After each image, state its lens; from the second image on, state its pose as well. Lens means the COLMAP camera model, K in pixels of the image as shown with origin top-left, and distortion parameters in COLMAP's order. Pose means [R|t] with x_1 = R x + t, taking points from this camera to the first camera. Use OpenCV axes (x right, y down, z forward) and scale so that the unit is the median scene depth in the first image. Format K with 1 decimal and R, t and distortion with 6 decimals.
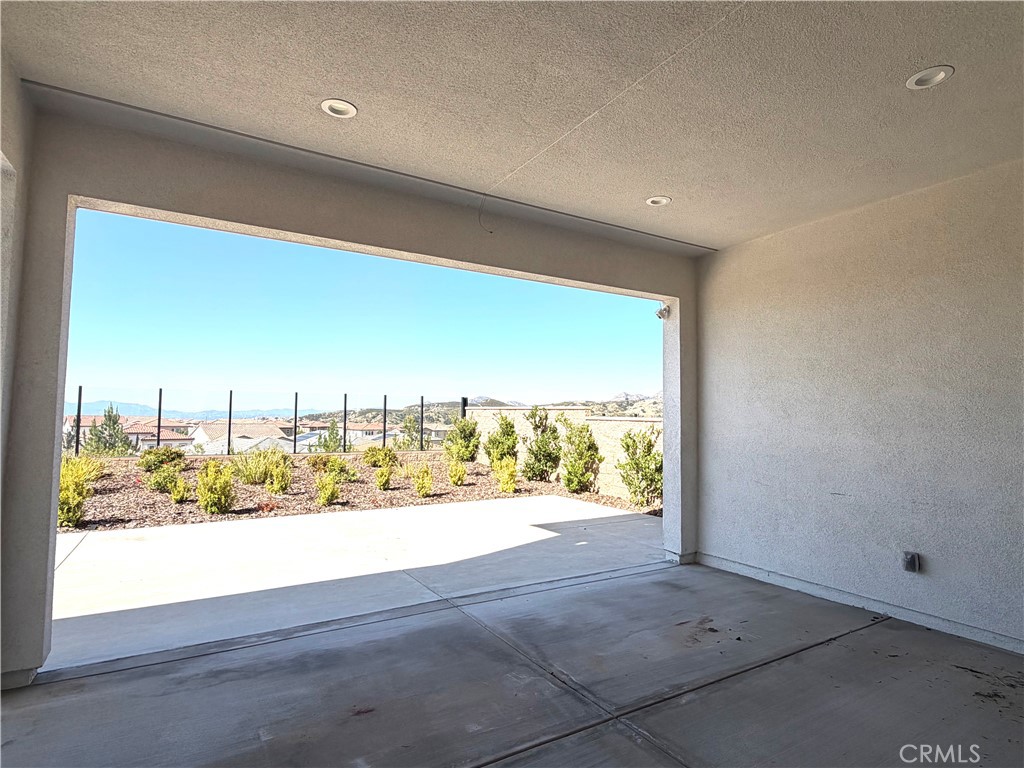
lens RADIAL K [[541.9, 0, 514.5], [0, 541.9, 386.6], [0, 0, 1]] dist [0.002293, 0.000670]
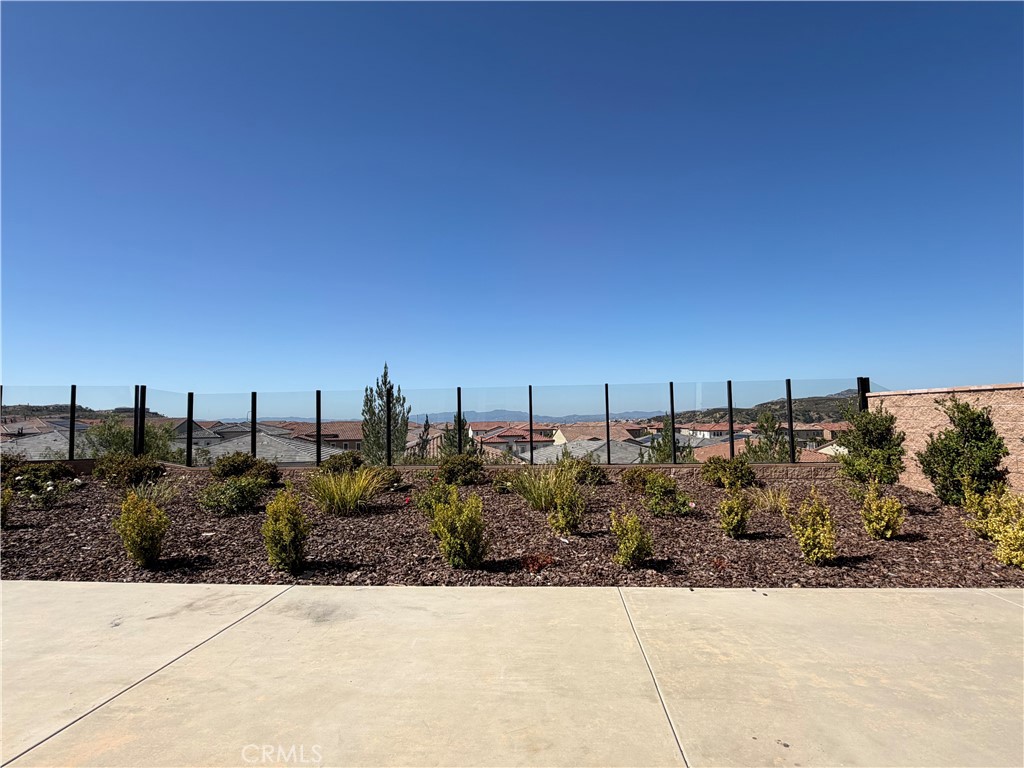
lens RADIAL K [[541.9, 0, 514.9], [0, 541.9, 384.3], [0, 0, 1]] dist [0.002293, 0.000670]
pose [[0.814742, -0.062309, -0.576466, -0.082840], [0.058810, 0.997962, -0.024749, 0.026878], [0.576833, -0.013738, 0.816746, 0.365234]]
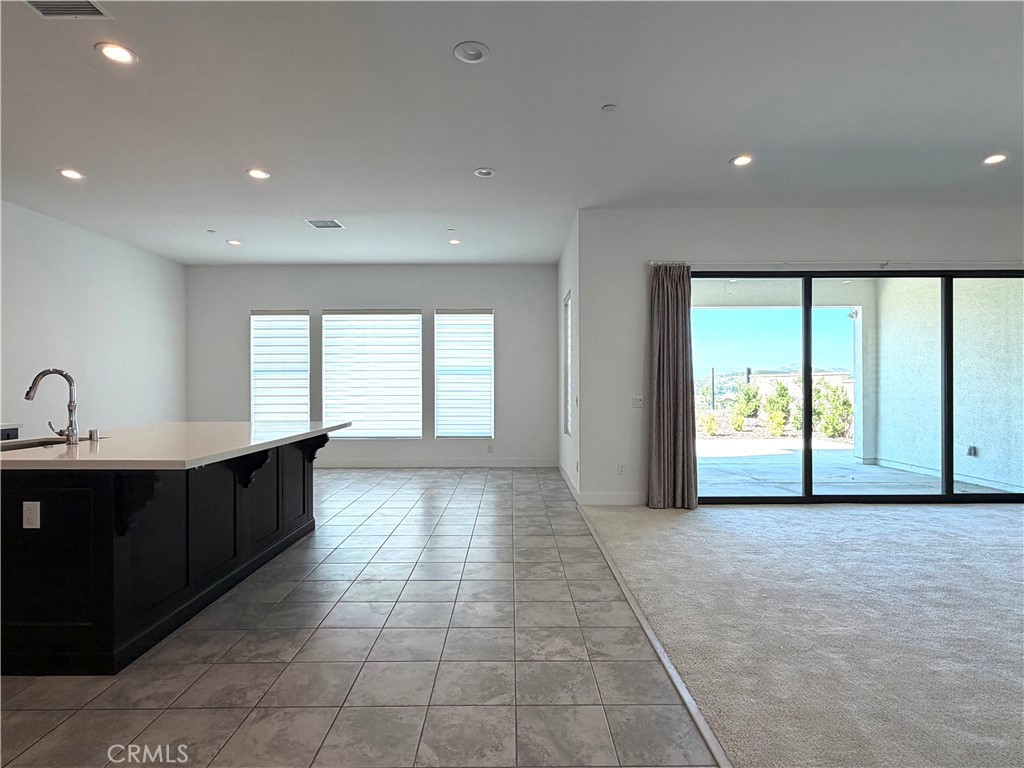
lens RADIAL K [[541.9, 0, 513.1], [0, 541.9, 384.0], [0, 0, 1]] dist [0.002293, 0.000670]
pose [[0.859437, -0.017535, -0.510941, 0.112238], [0.042939, 0.998356, 0.037965, -0.017573], [0.509435, -0.054568, 0.858777, -0.488879]]
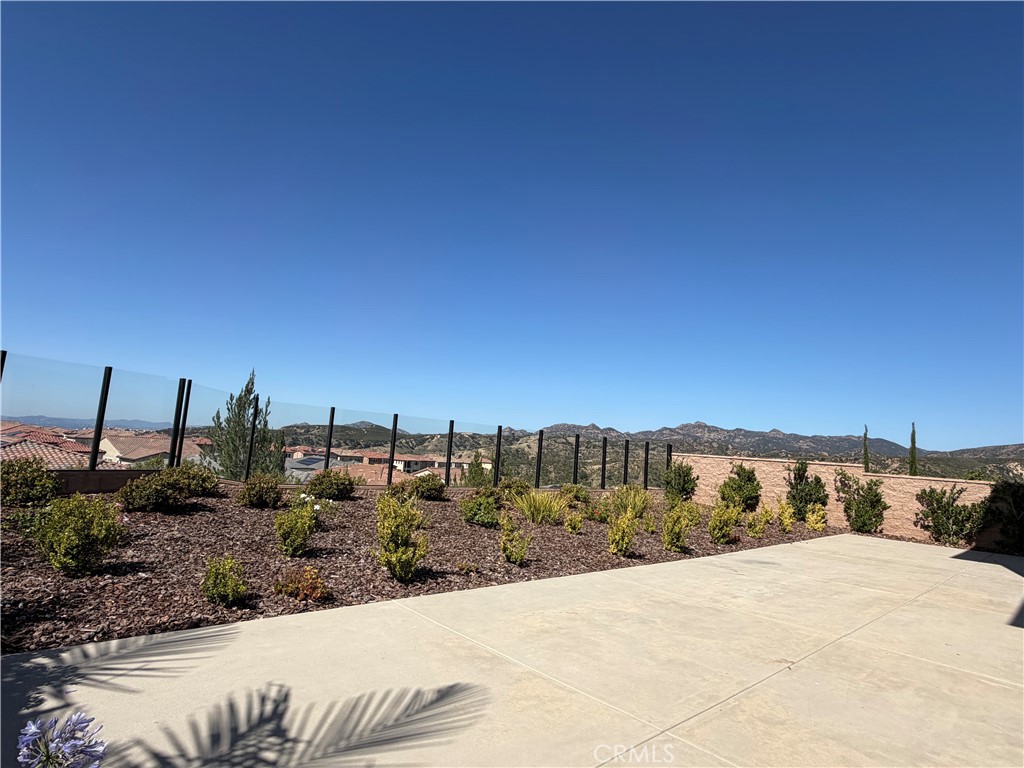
lens RADIAL K [[541.9, 0, 517.6], [0, 541.9, 375.7], [0, 0, 1]] dist [0.002293, 0.000670]
pose [[0.975519, 0.085292, 0.202702, -0.918006], [-0.069406, 0.994025, -0.084242, -0.008219], [-0.208676, 0.068111, 0.975610, -0.105825]]
